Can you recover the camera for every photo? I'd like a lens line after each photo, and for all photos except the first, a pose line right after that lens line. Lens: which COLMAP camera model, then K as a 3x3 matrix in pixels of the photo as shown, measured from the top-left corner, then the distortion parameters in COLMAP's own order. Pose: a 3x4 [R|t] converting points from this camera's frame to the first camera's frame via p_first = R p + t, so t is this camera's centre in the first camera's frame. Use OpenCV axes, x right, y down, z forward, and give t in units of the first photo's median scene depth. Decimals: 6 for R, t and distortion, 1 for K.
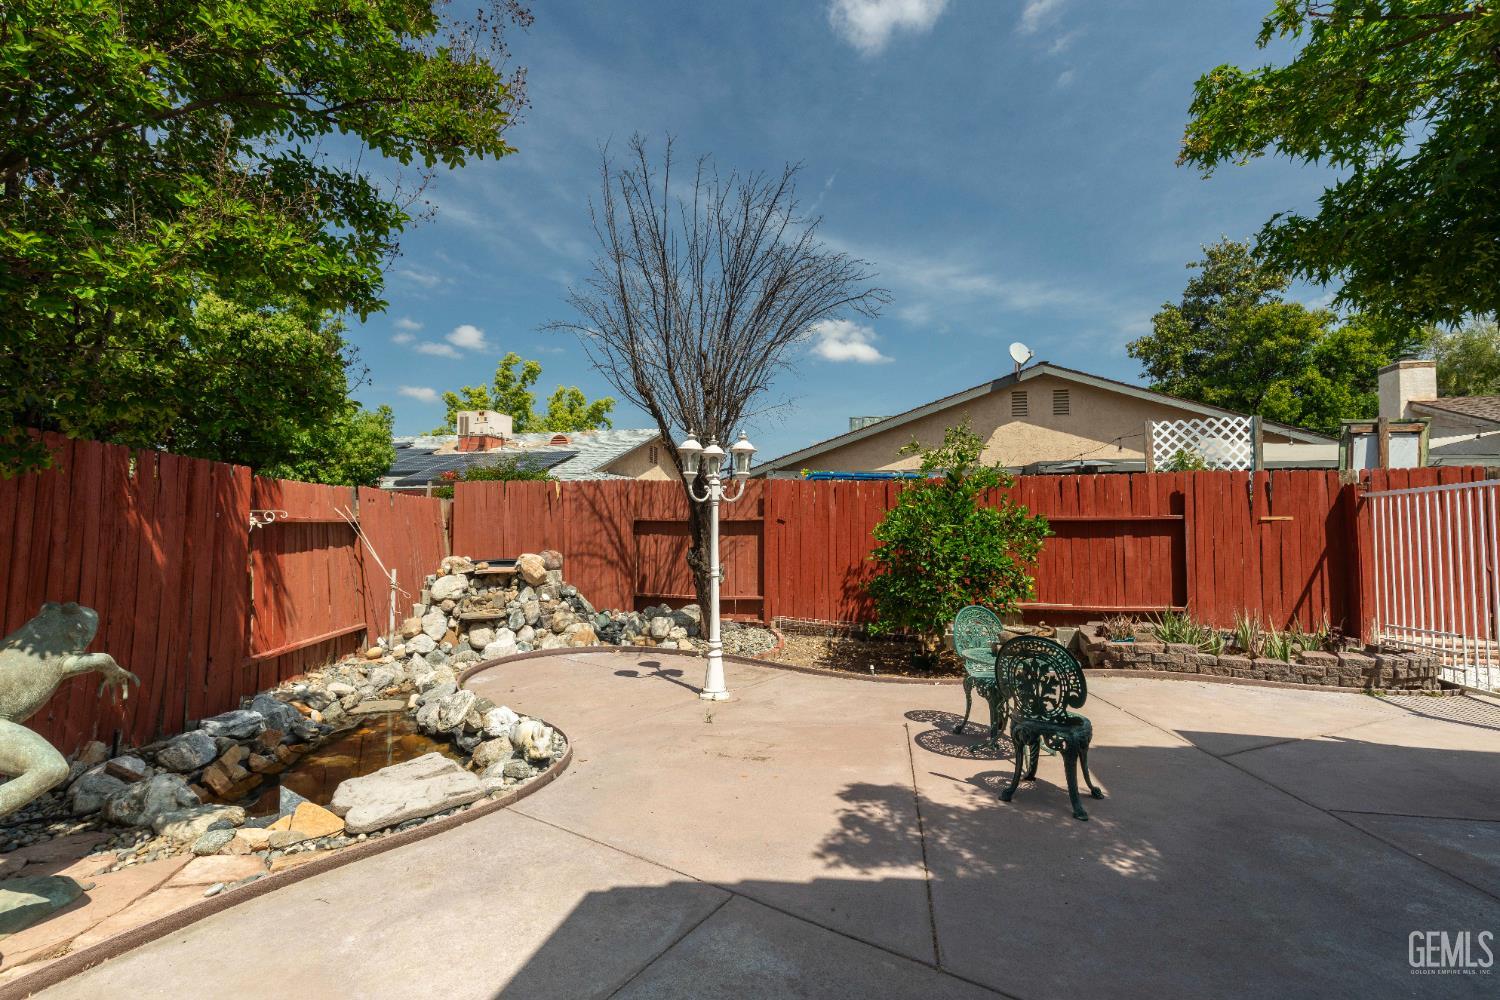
lens RADIAL K [[675.7, 0, 734.6], [0, 675.7, 499.9], [0, 0, 1]] dist [0.003524, 0.000062]
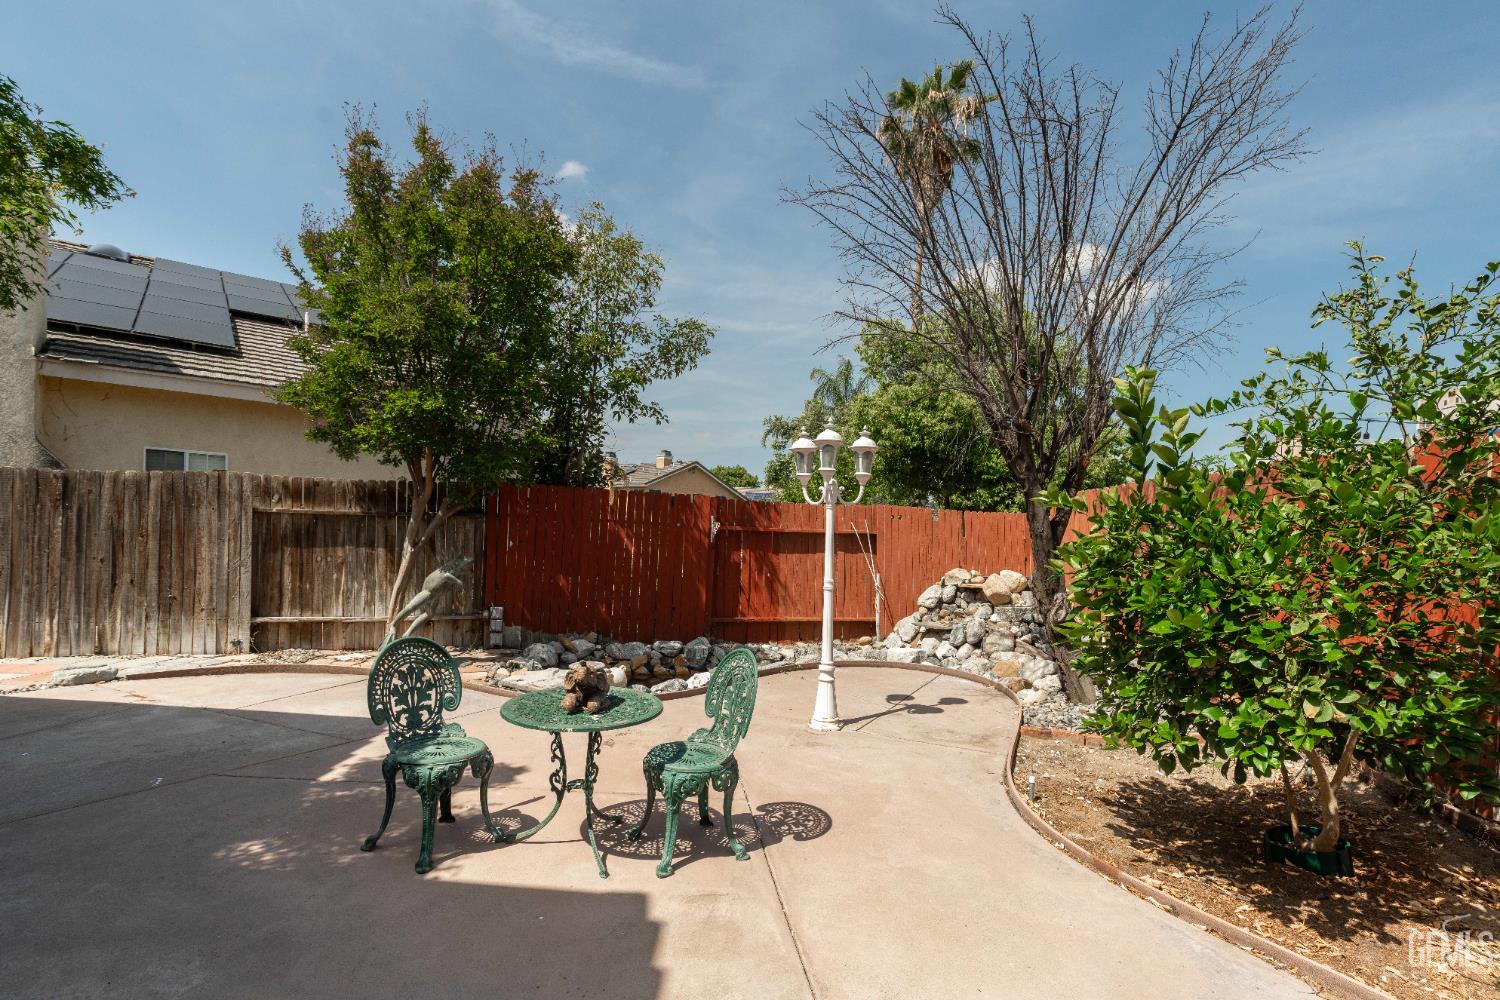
lens RADIAL K [[675.7, 0, 746.1], [0, 675.7, 548.2], [0, 0, 1]] dist [0.003524, 0.000062]
pose [[0.185867, 0.014794, -0.982463, 0.622070], [0.014782, 0.999731, 0.017851, 0.032256], [0.982464, -0.017840, 0.185599, 0.565295]]
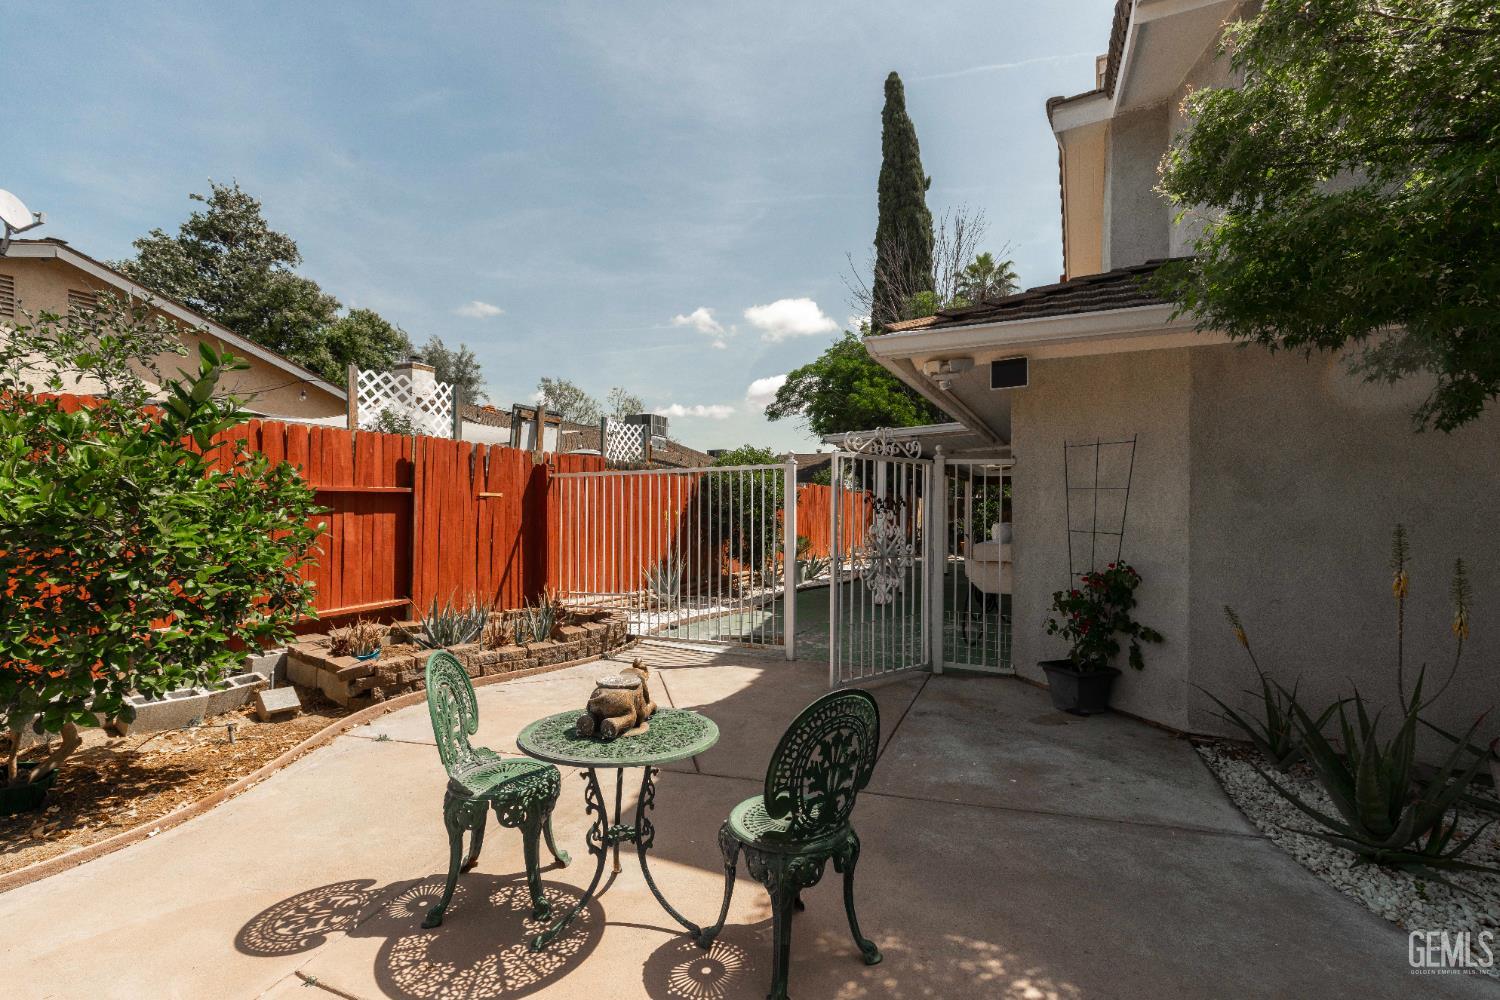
lens RADIAL K [[675.7, 0, 742.6], [0, 675.7, 504.0], [0, 0, 1]] dist [0.003524, 0.000062]
pose [[0.209732, 0.012216, 0.977683, -0.060981], [-0.053689, 0.998557, -0.000960, 0.021348], [-0.976284, -0.052289, 0.210085, 0.430838]]
